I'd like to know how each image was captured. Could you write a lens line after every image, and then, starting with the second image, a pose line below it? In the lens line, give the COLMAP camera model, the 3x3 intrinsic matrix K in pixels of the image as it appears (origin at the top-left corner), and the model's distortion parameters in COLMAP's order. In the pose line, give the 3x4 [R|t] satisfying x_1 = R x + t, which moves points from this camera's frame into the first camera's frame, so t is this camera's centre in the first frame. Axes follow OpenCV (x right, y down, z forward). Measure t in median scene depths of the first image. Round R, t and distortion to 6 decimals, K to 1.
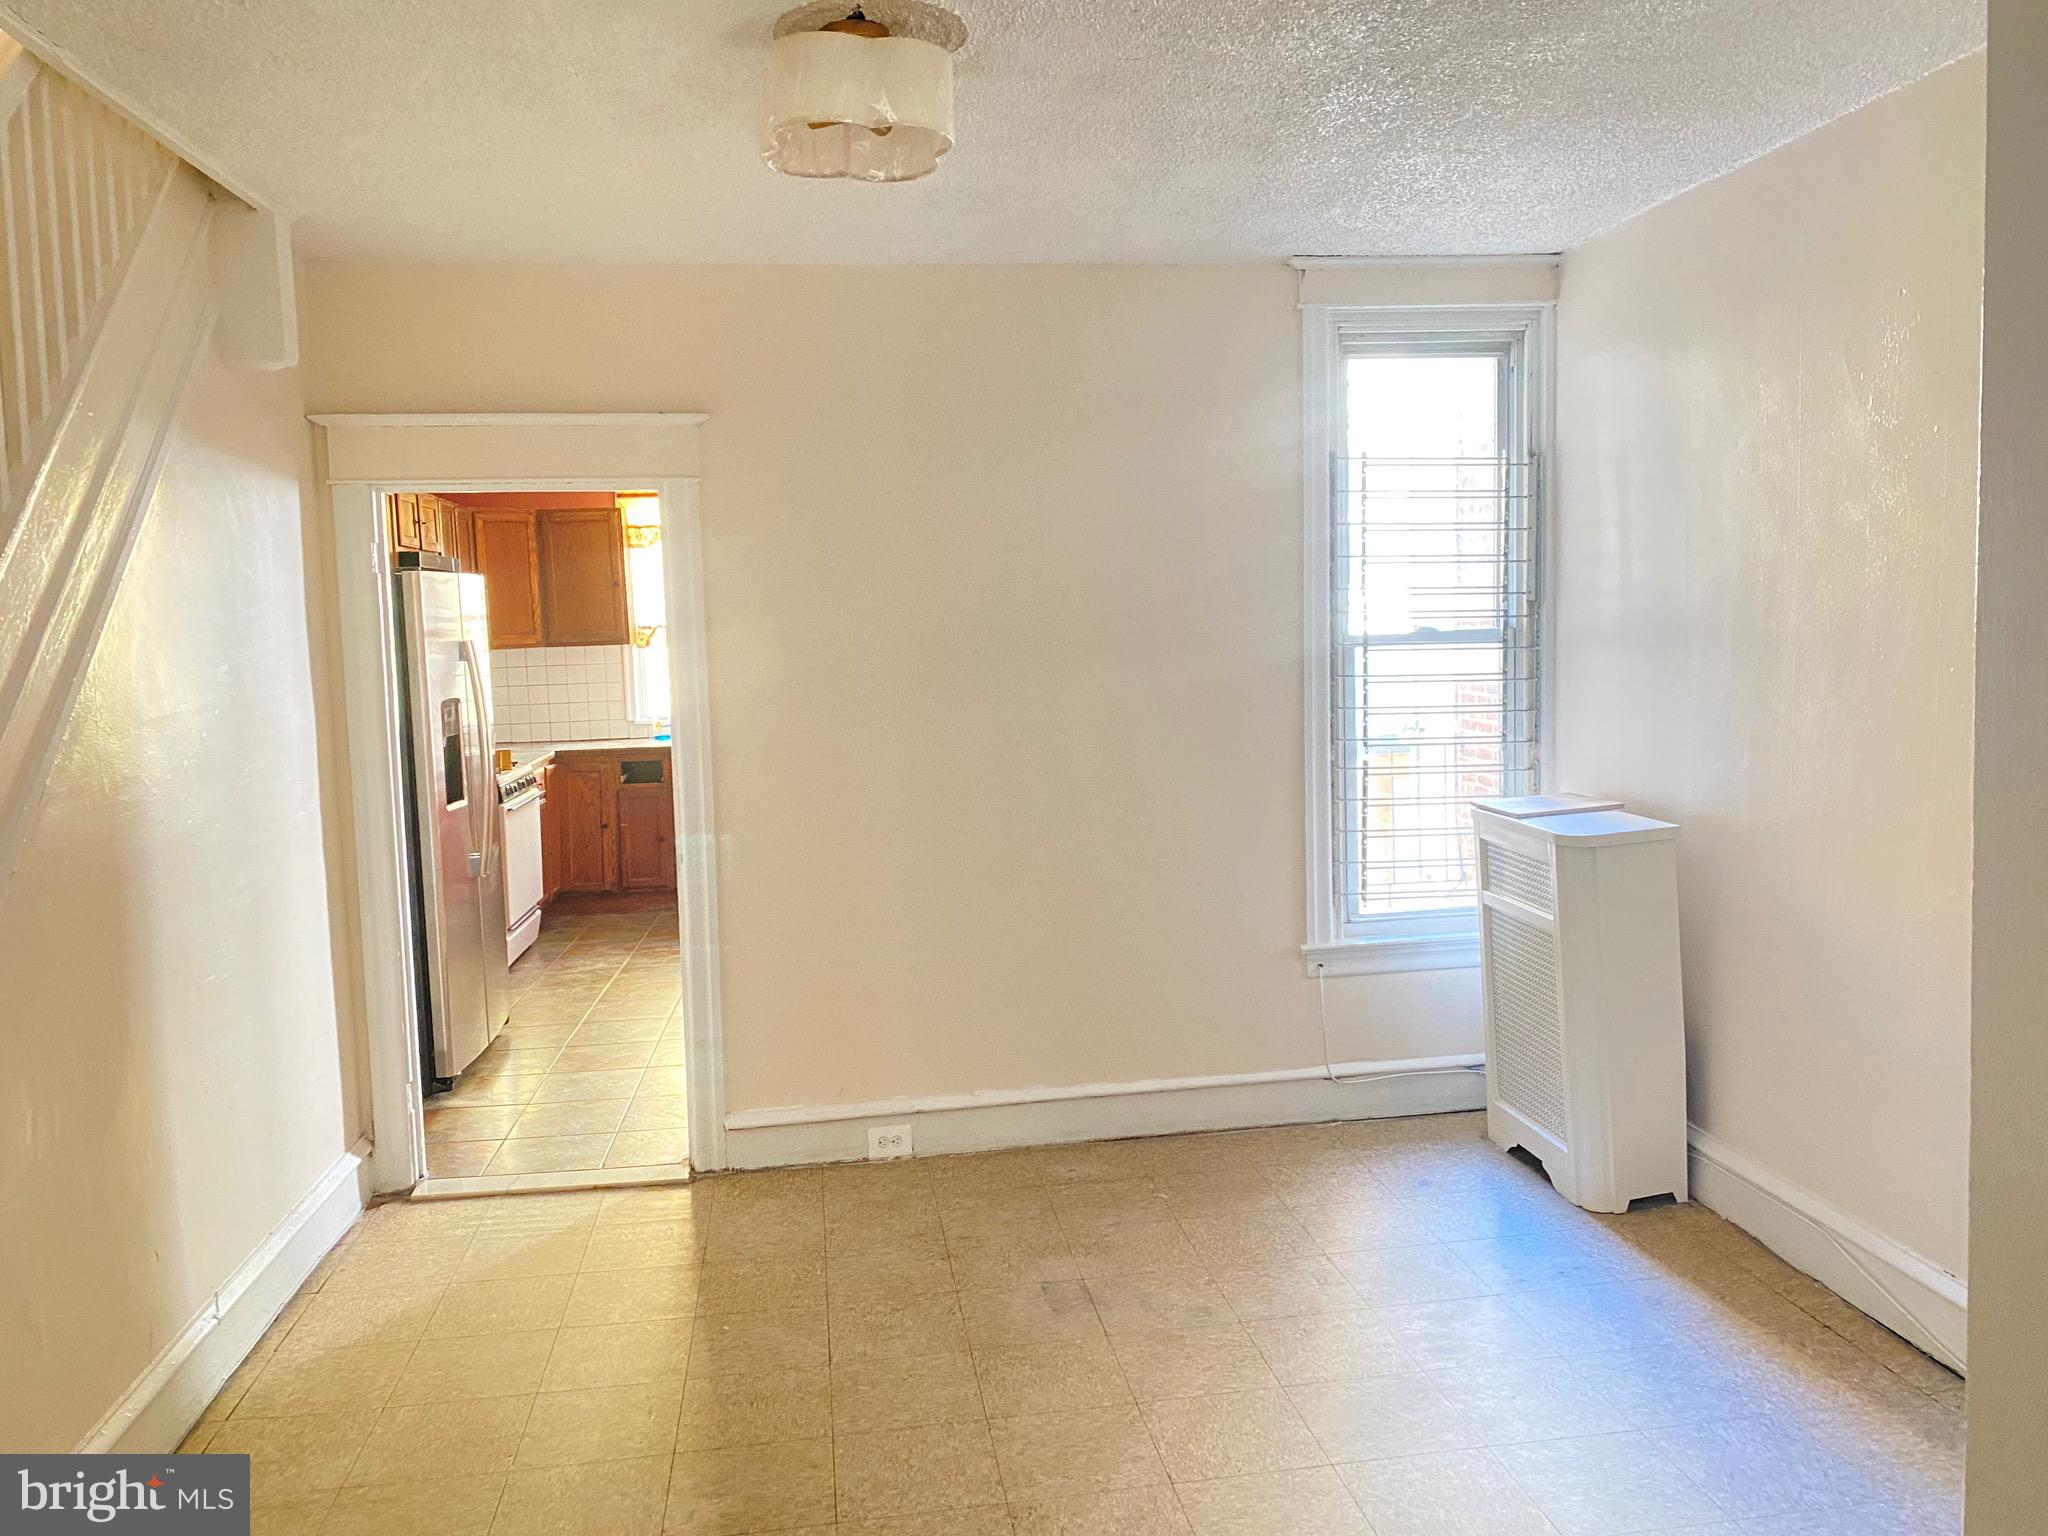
lens RADIAL K [[1553.1, 0, 1025.1], [0, 1553.1, 737.6], [0, 0, 1]] dist [0.048815, -0.063704]
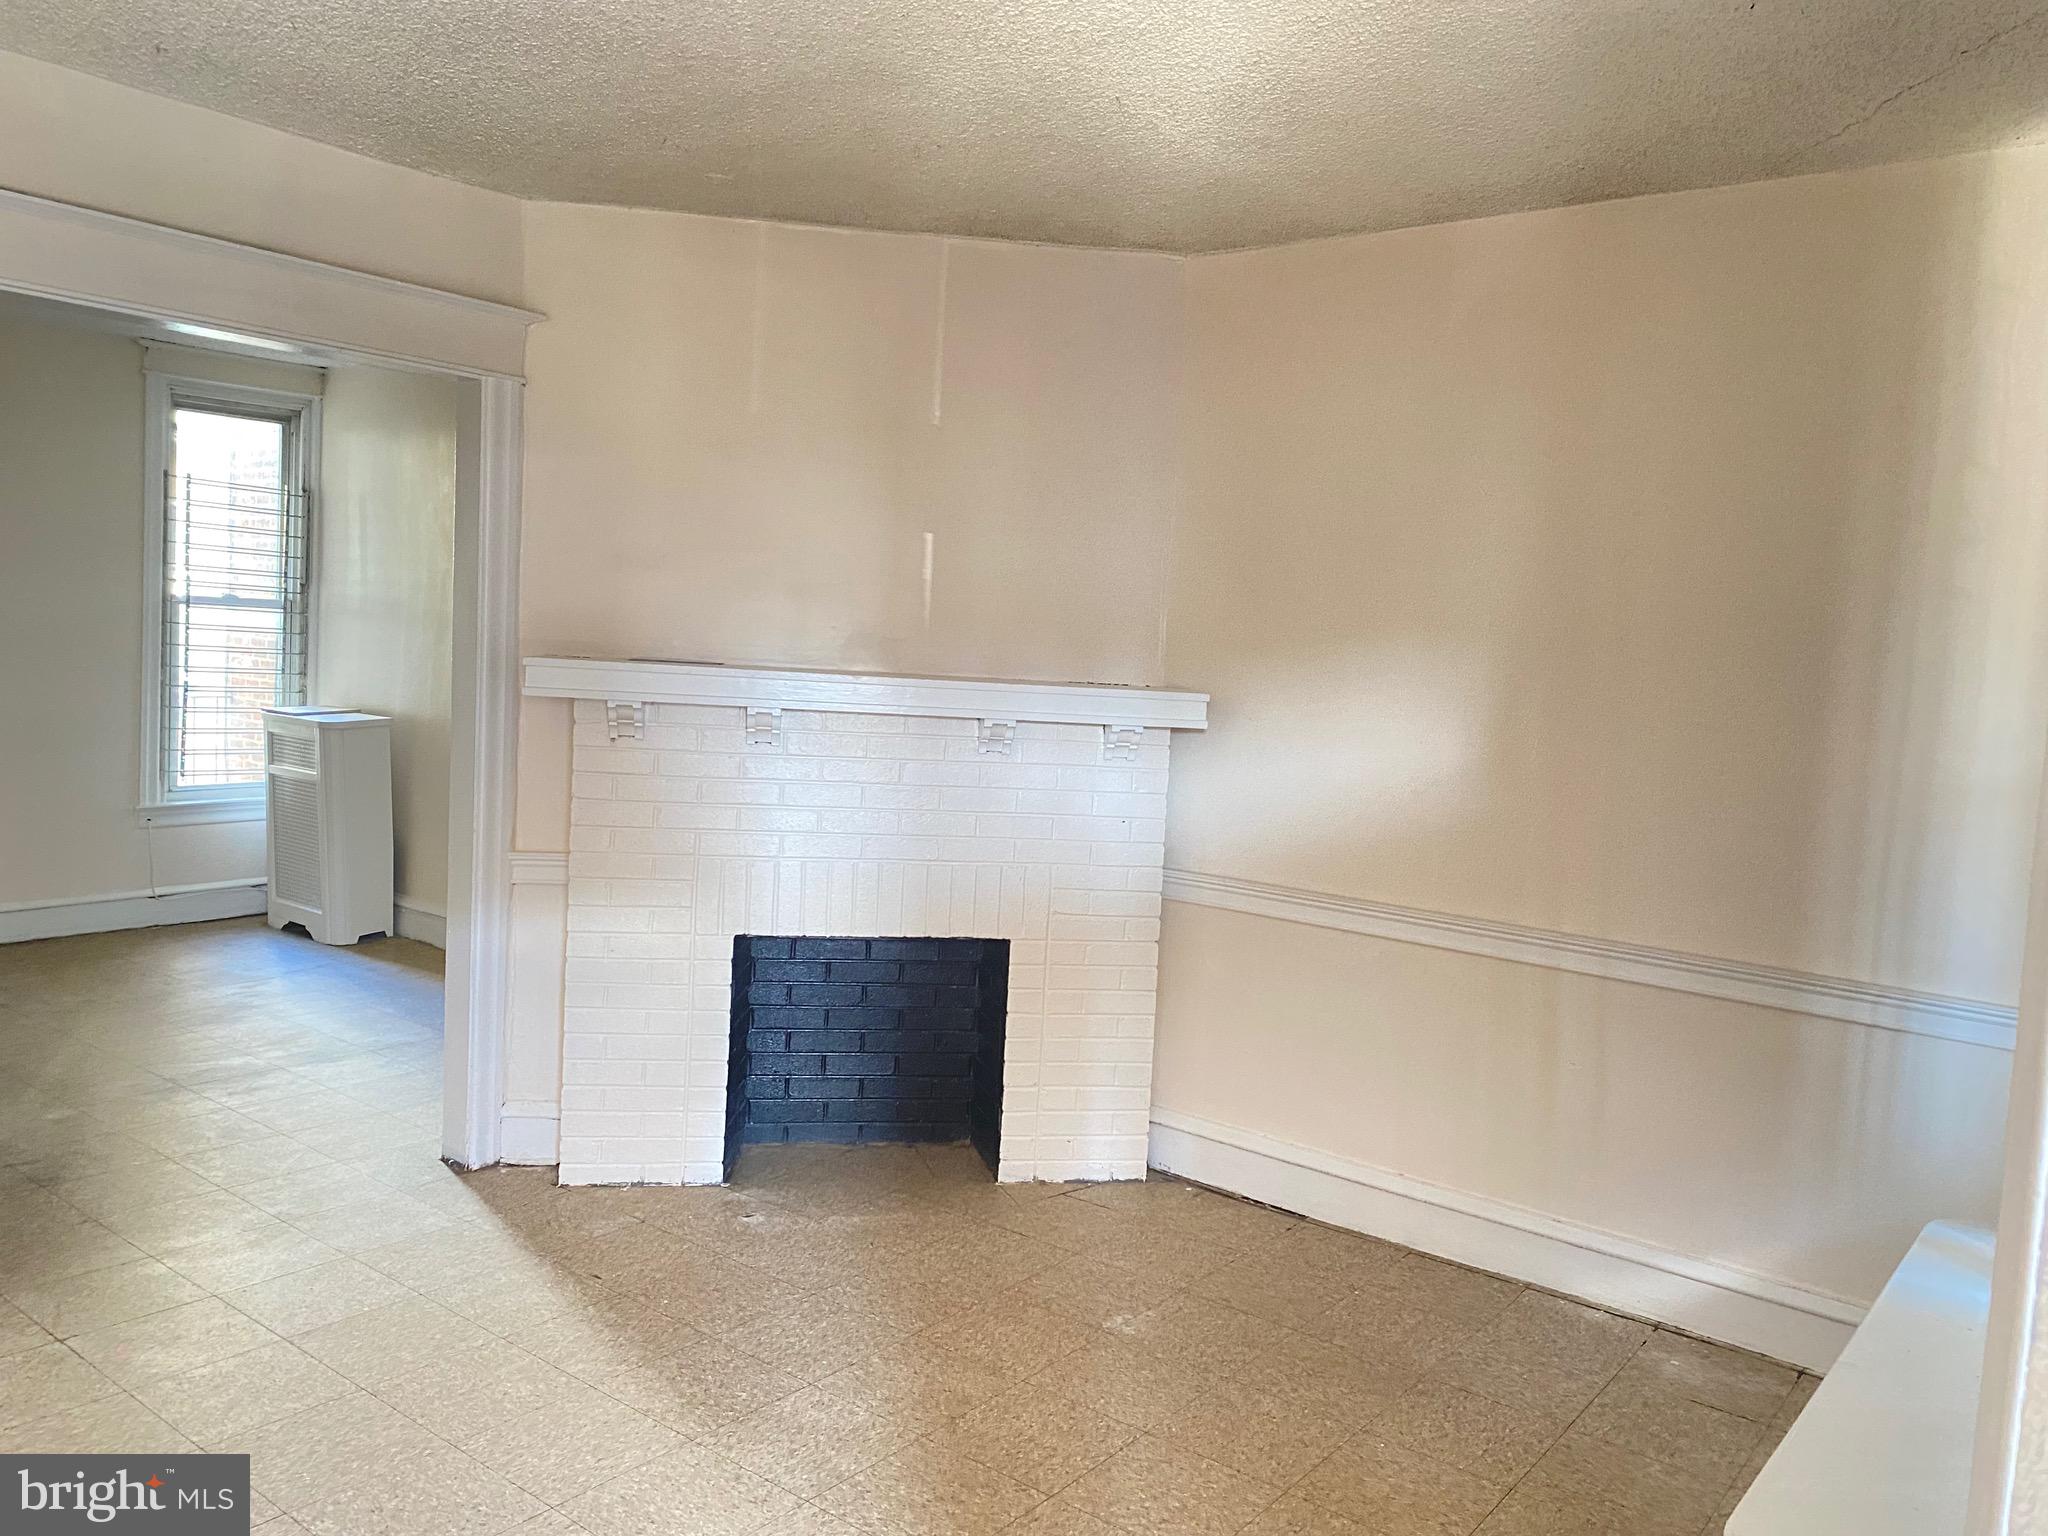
lens RADIAL K [[1553.1, 0, 1027.2], [0, 1553.1, 748.5], [0, 0, 1]] dist [0.048815, -0.063704]
pose [[0.720514, 0.014857, 0.693281, -0.239670], [-0.016602, 0.999853, -0.004172, 0.072369], [-0.693242, -0.008503, 0.720655, -0.639676]]
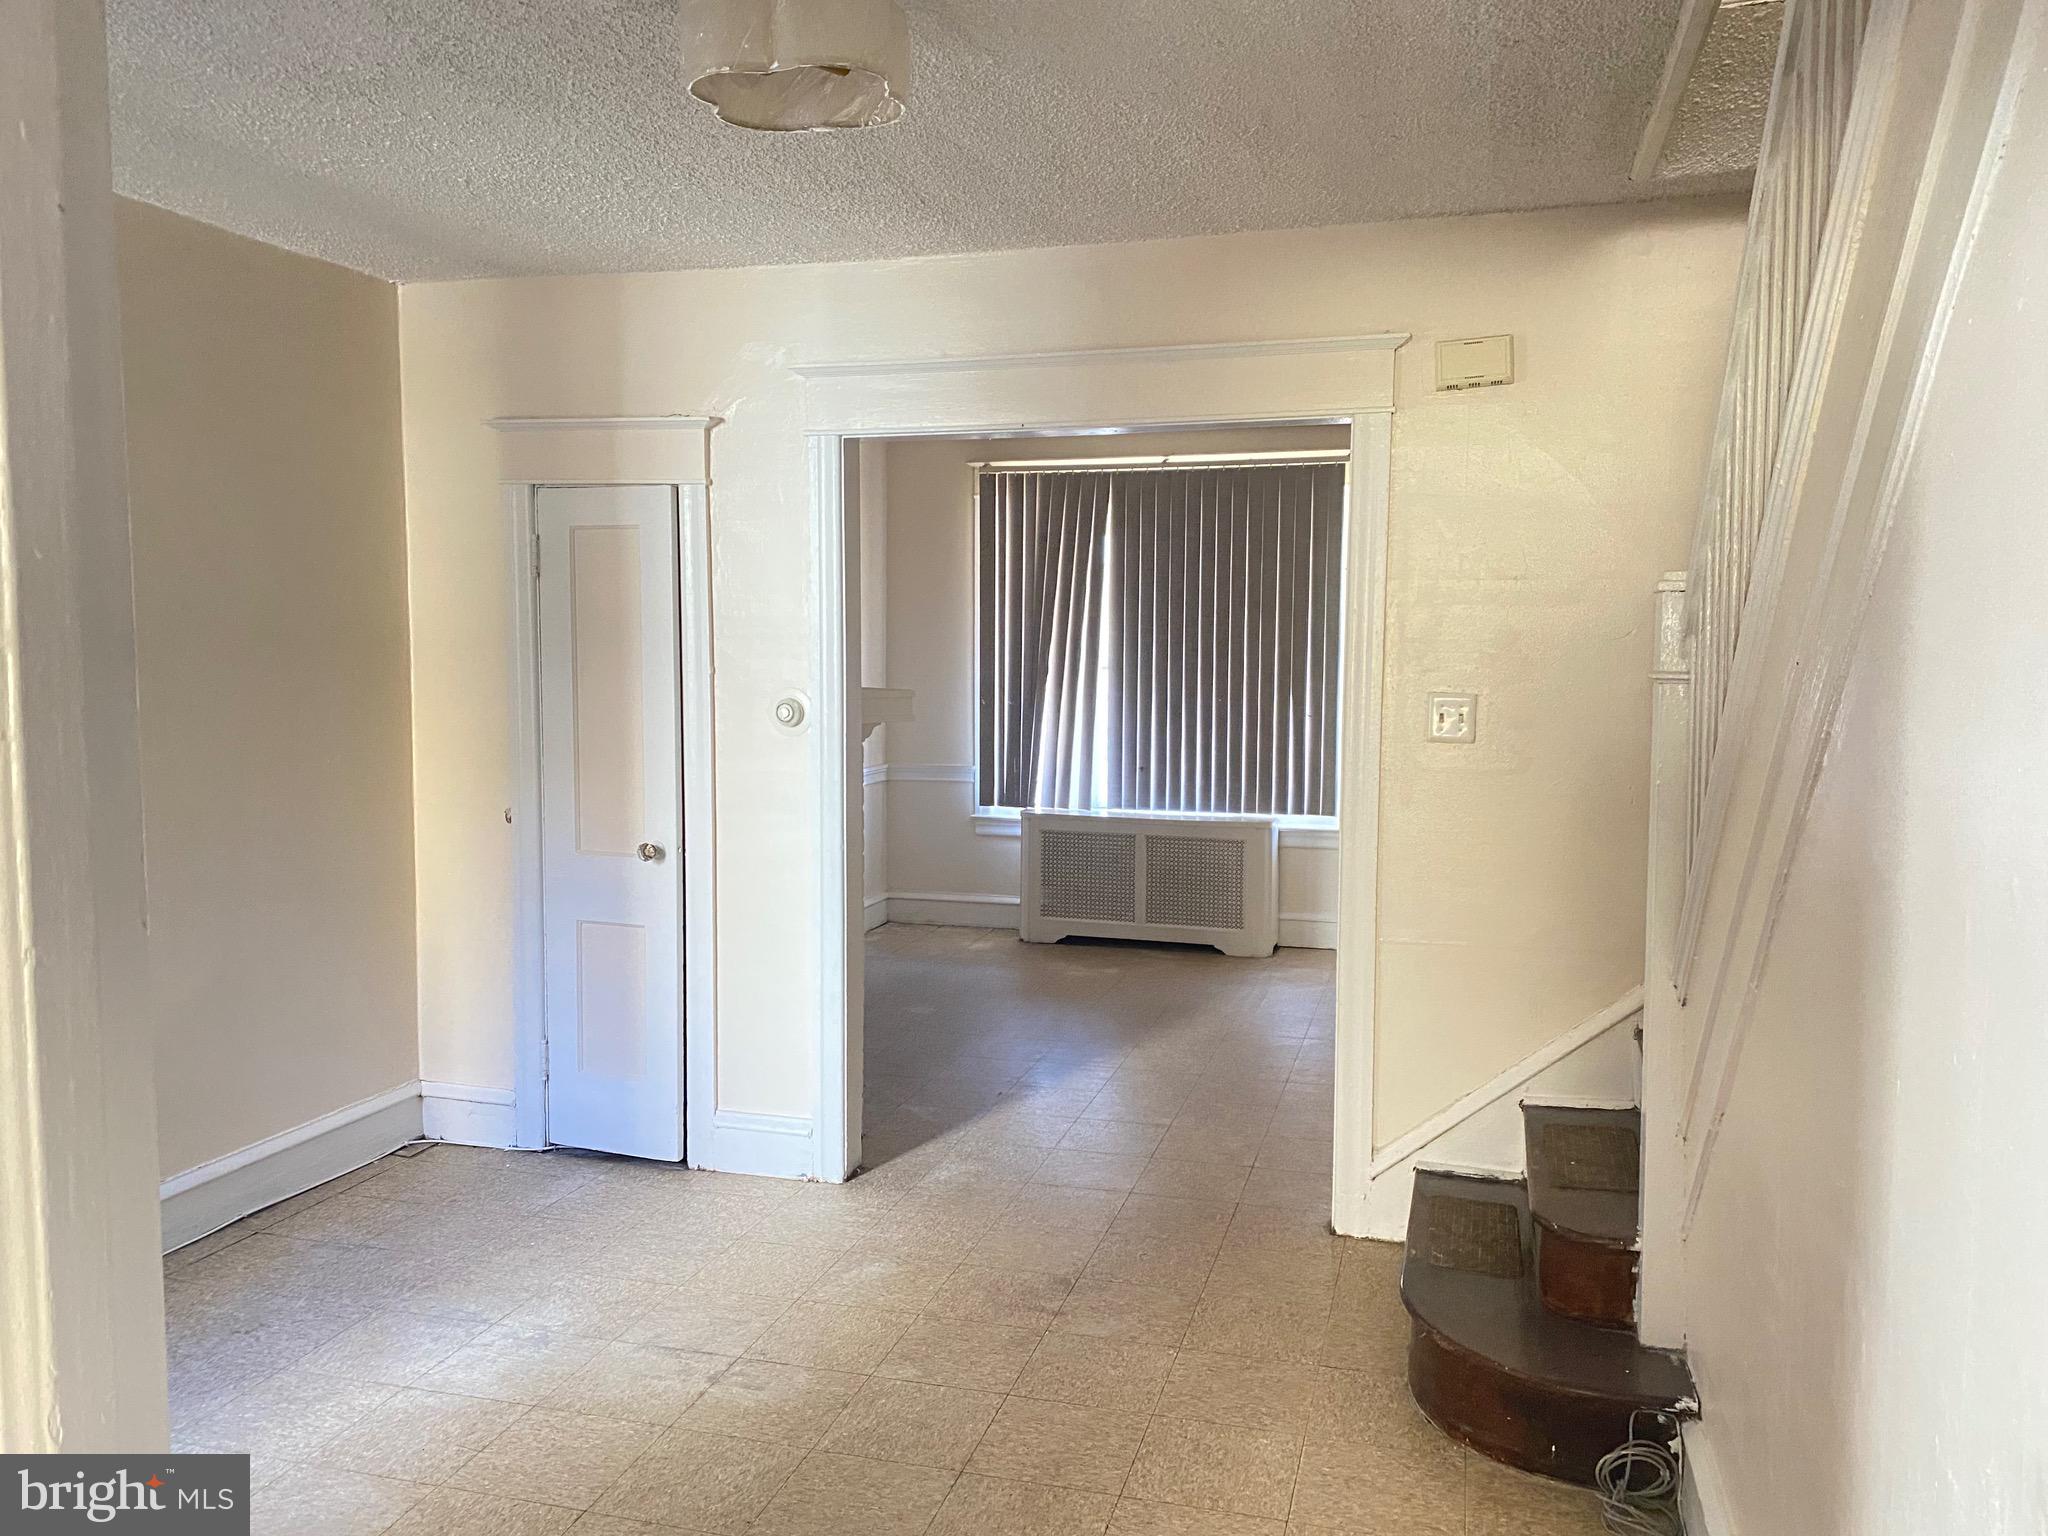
lens RADIAL K [[1553.1, 0, 1045.6], [0, 1553.1, 759.2], [0, 0, 1]] dist [0.048815, -0.063704]
pose [[-0.916844, -0.002794, 0.399237, -0.341704], [0.055092, 0.989524, 0.133444, -0.063475], [-0.395427, 0.144342, -0.907085, 1.039129]]
